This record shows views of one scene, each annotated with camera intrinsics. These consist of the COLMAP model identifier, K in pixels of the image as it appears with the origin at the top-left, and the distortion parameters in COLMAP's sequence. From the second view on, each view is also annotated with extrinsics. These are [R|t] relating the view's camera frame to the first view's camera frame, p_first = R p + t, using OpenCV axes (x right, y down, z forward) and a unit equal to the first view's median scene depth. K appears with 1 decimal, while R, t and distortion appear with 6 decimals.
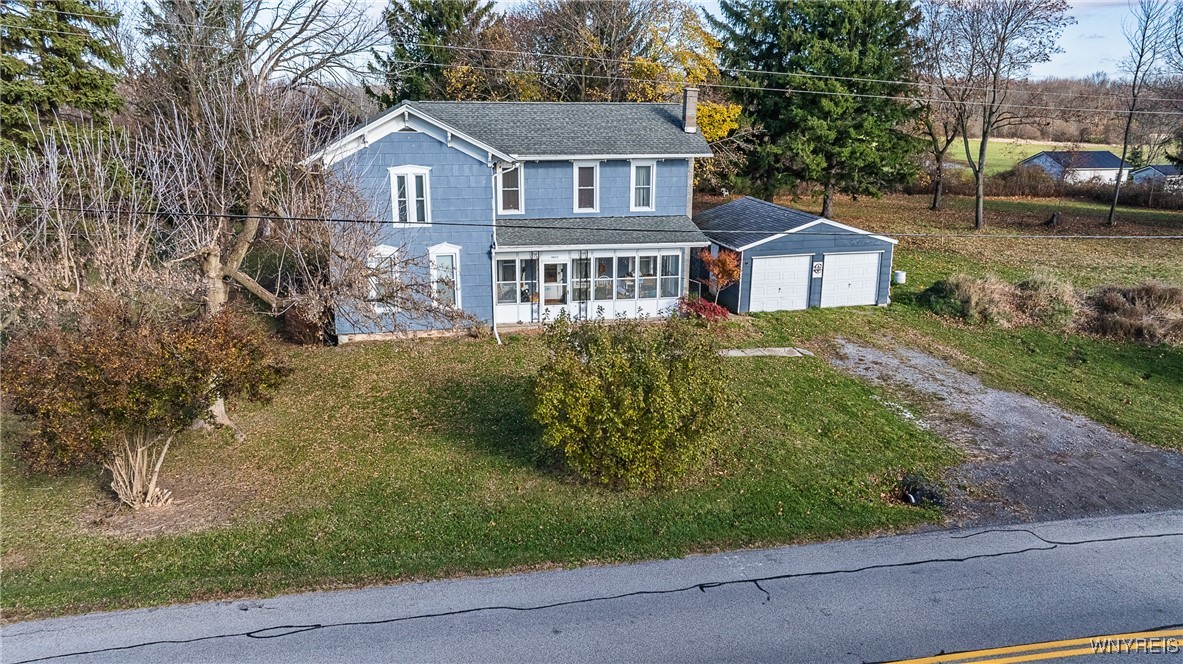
lens RADIAL K [[834.6, 0, 590.5], [0, 834.6, 332.8], [0, 0, 1]] dist [-0.027880, 0.025649]
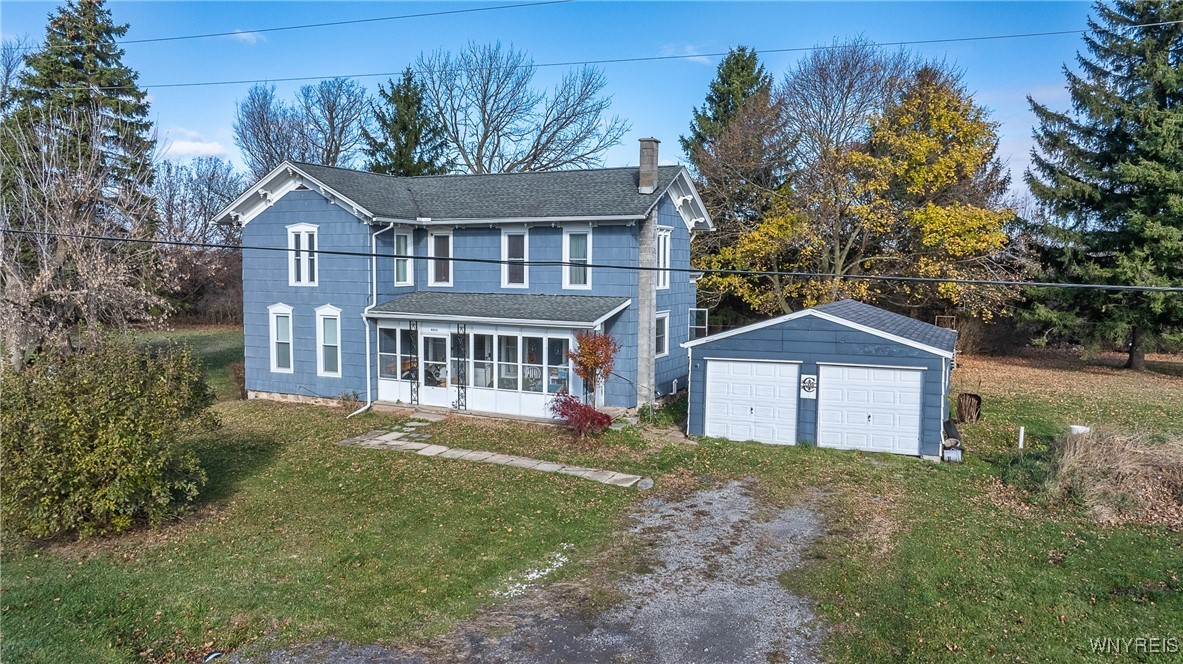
lens RADIAL K [[834.6, 0, 593.1], [0, 834.6, 332.4], [0, 0, 1]] dist [-0.027880, 0.025649]
pose [[0.791091, 0.047303, -0.609867, 0.574064], [-0.171156, 0.974299, -0.146447, 0.008887], [0.587266, 0.220236, 0.778855, 0.401005]]
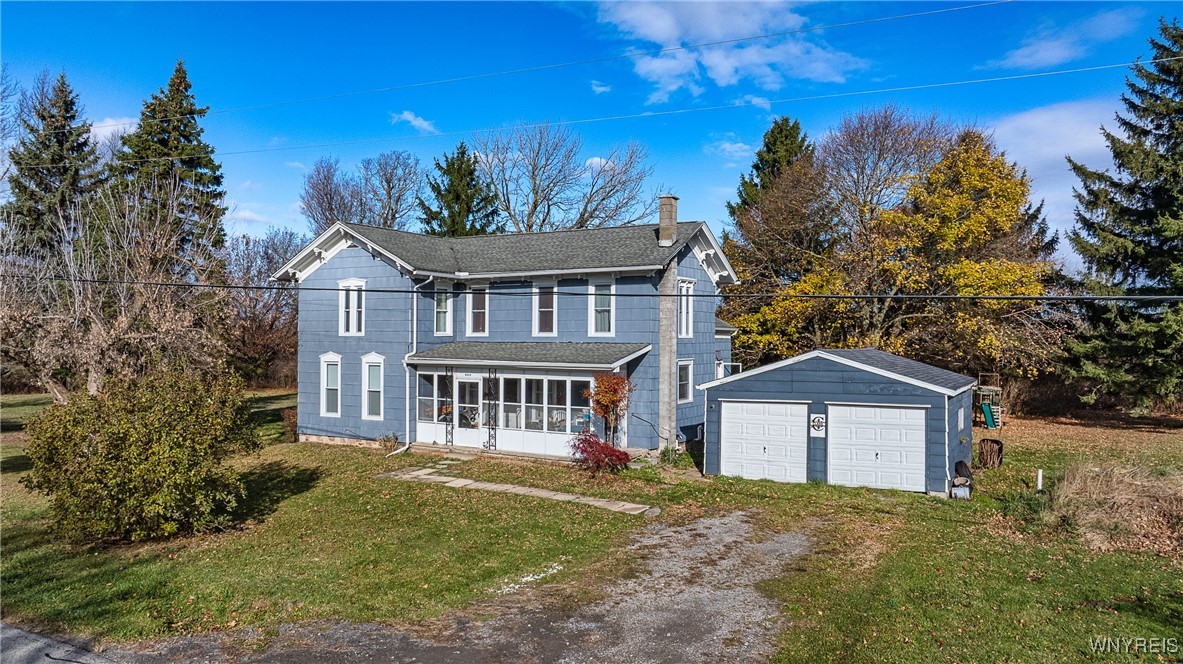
lens RADIAL K [[834.6, 0, 592.0], [0, 834.6, 333.9], [0, 0, 1]] dist [-0.027880, 0.025649]
pose [[0.738835, -0.008696, -0.673830, 0.637096], [-0.185539, 0.958646, -0.215810, 0.036519], [0.647841, 0.284470, 0.706667, 0.399720]]
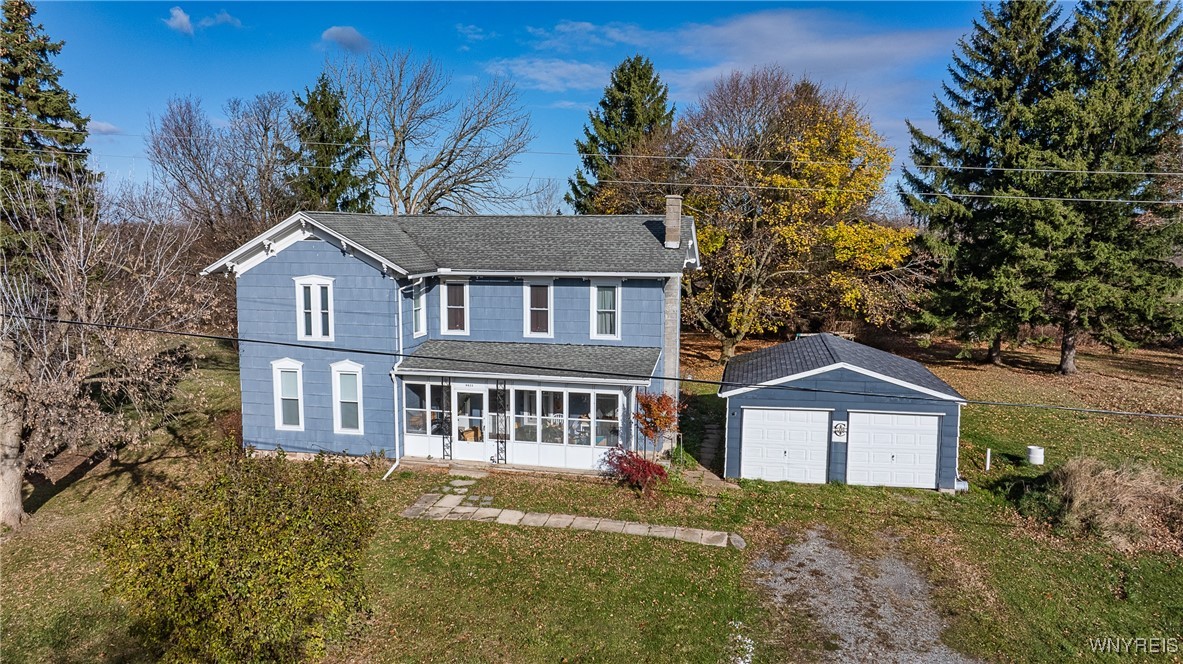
lens RADIAL K [[834.6, 0, 593.5], [0, 834.6, 328.2], [0, 0, 1]] dist [-0.027880, 0.025649]
pose [[0.909799, 0.043789, -0.412732, 0.399358], [-0.112778, 0.983087, -0.144298, -0.036858], [0.399432, 0.177830, 0.899350, 0.252134]]
